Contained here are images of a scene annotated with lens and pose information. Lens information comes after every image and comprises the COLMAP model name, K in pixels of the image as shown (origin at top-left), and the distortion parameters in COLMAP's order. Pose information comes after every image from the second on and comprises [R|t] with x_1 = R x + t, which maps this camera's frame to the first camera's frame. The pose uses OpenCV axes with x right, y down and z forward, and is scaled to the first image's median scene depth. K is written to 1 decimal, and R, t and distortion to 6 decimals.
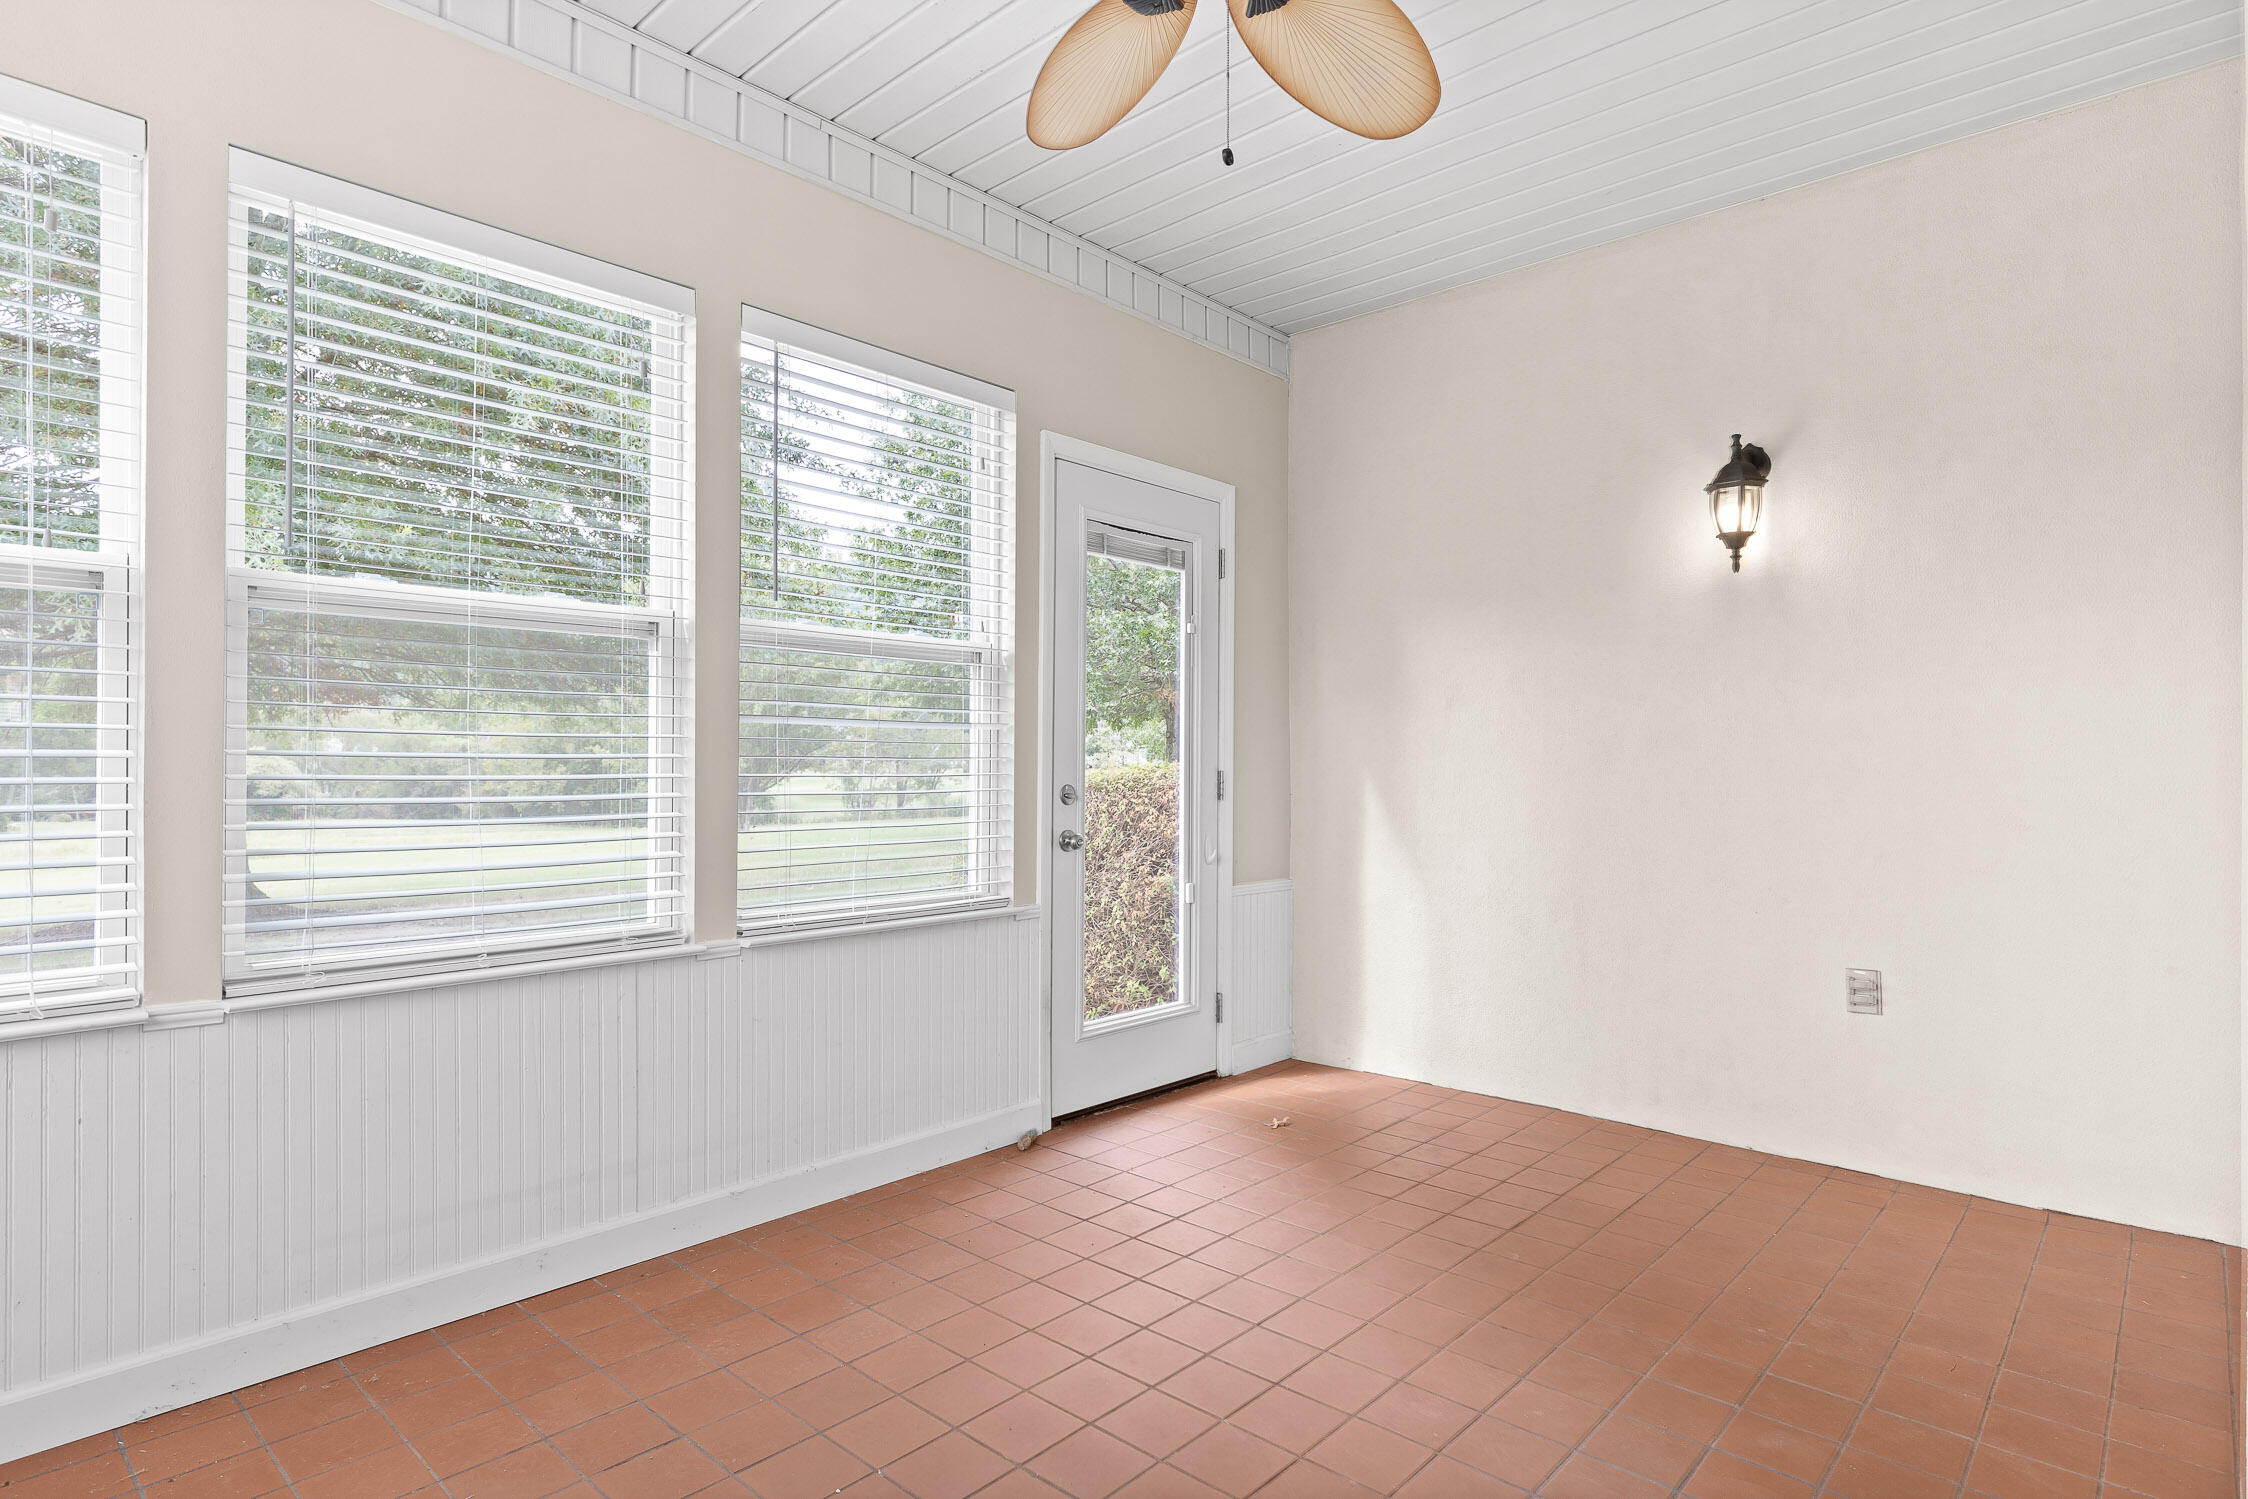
lens RADIAL K [[1169.4, 0, 1124.0], [0, 1169.4, 749.5], [0, 0, 1]] dist [-0.002172, -0.000228]
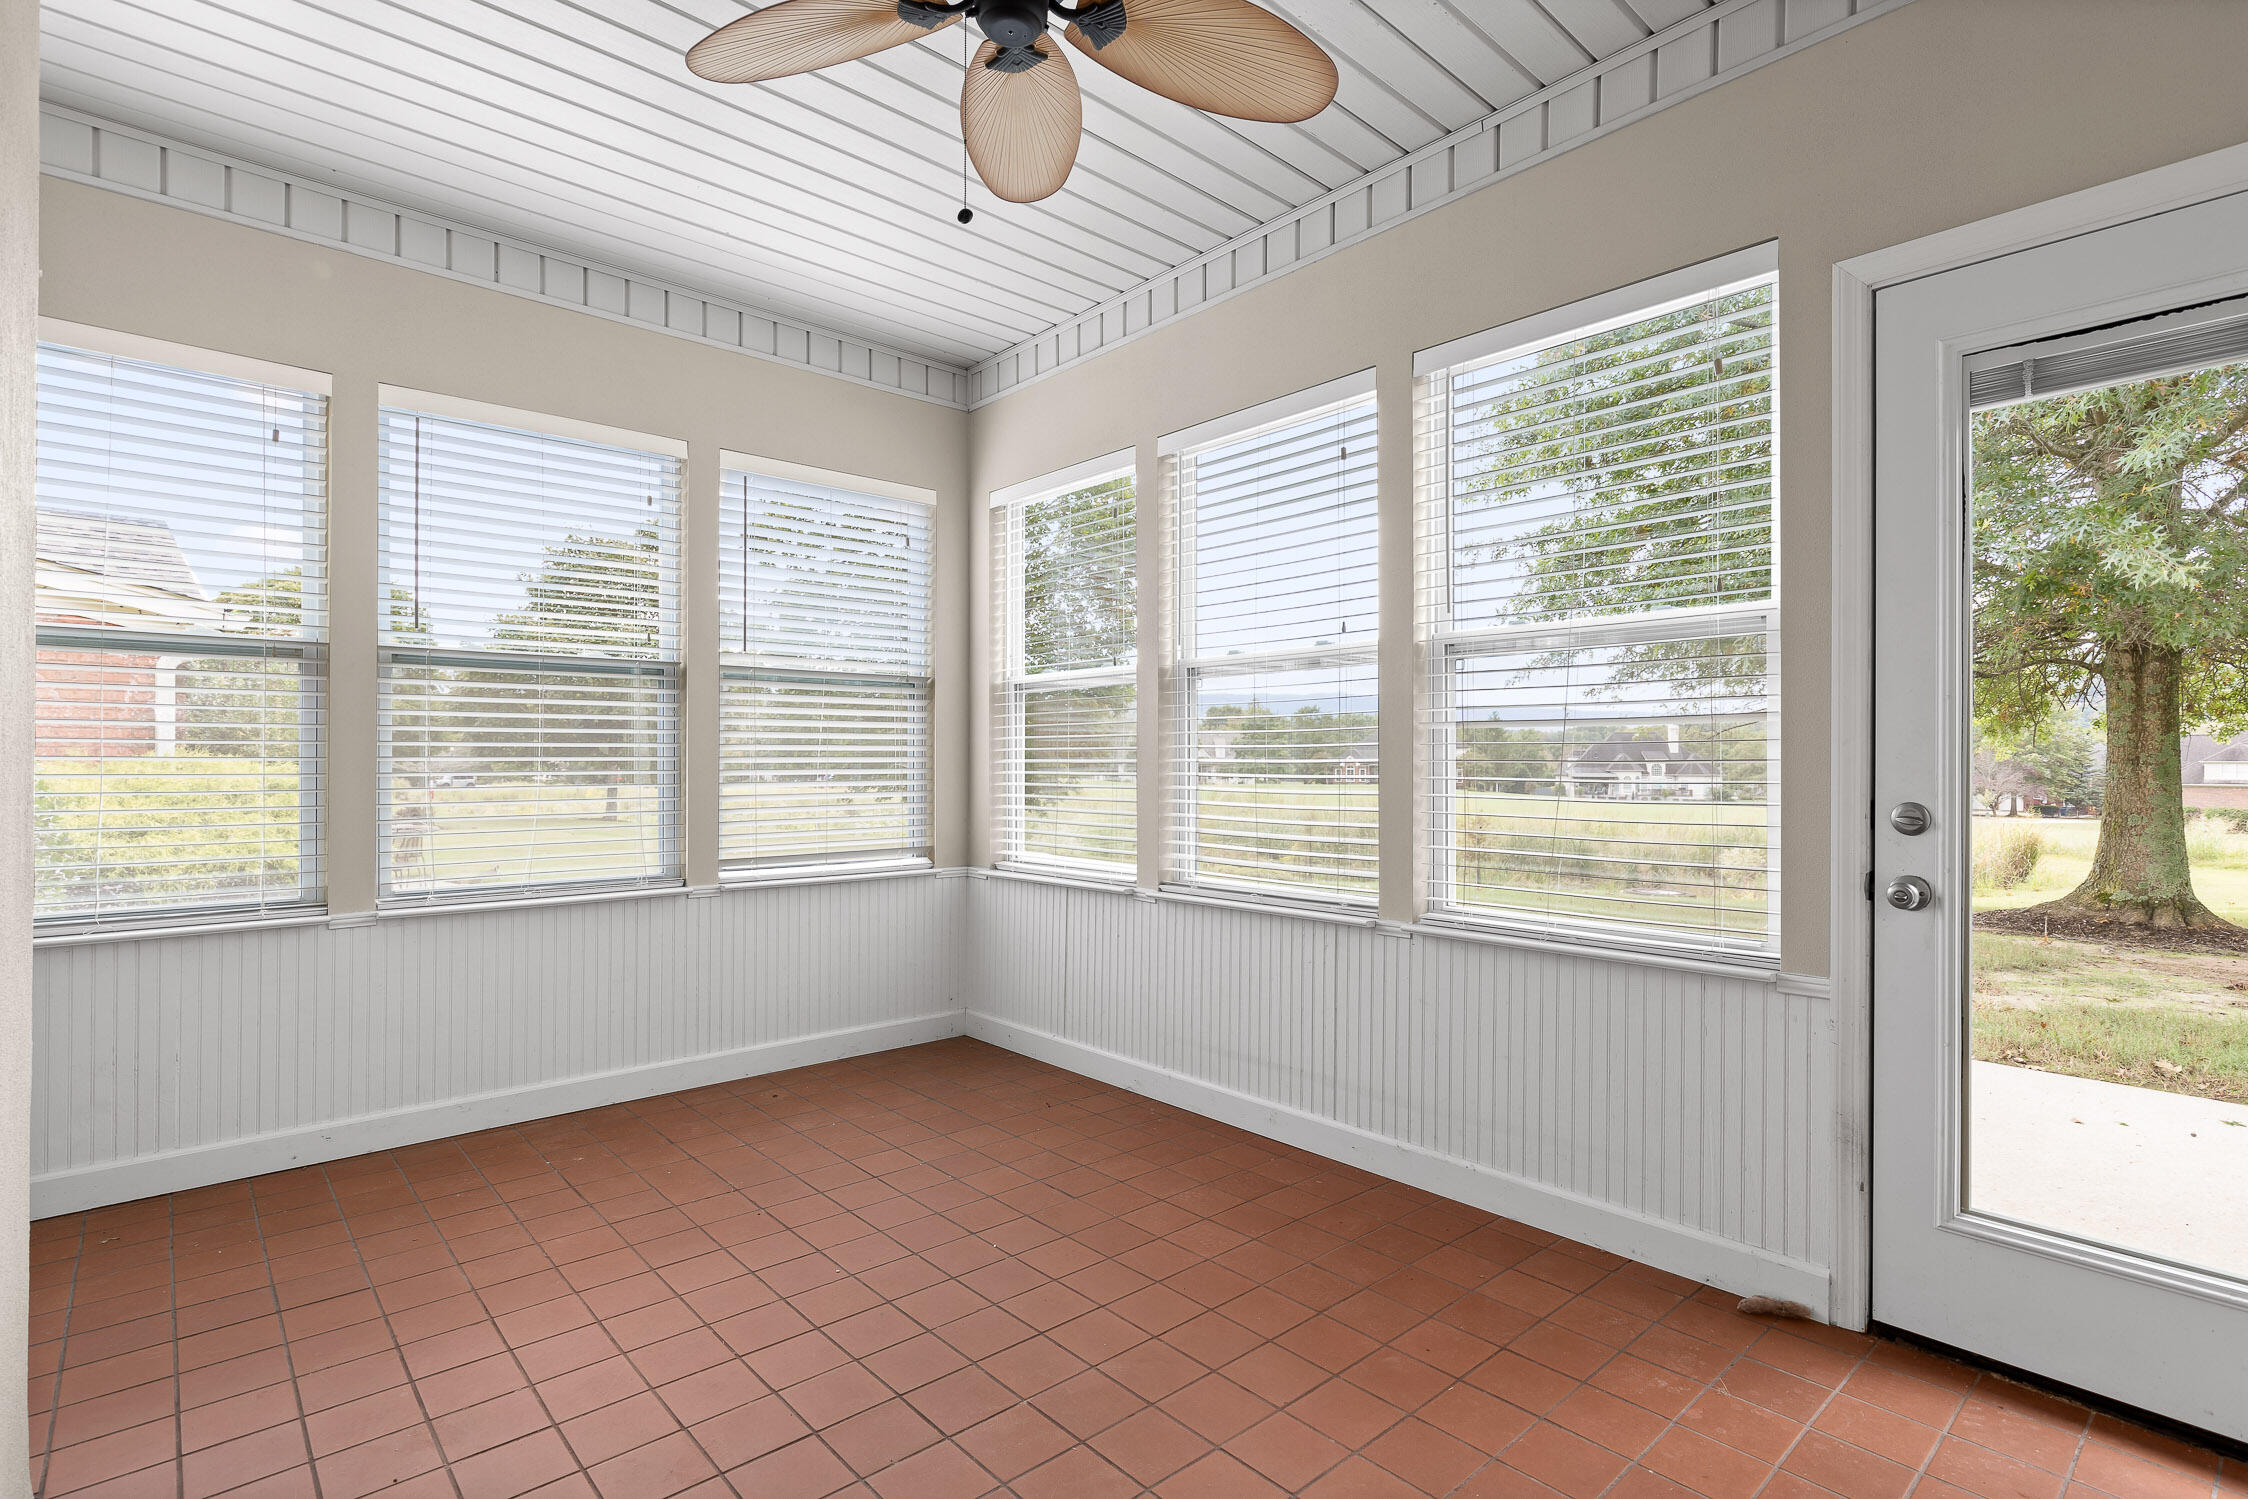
lens RADIAL K [[1091.3, 0, 1123.4], [0, 1091.3, 753.6], [0, 0, 1]] dist [0.005714, -0.000377]
pose [[-0.094726, -0.017134, -0.995356, 0.587512], [0.006964, 0.999816, -0.017874, 0.012690], [0.995479, -0.008625, -0.094589, 0.657673]]
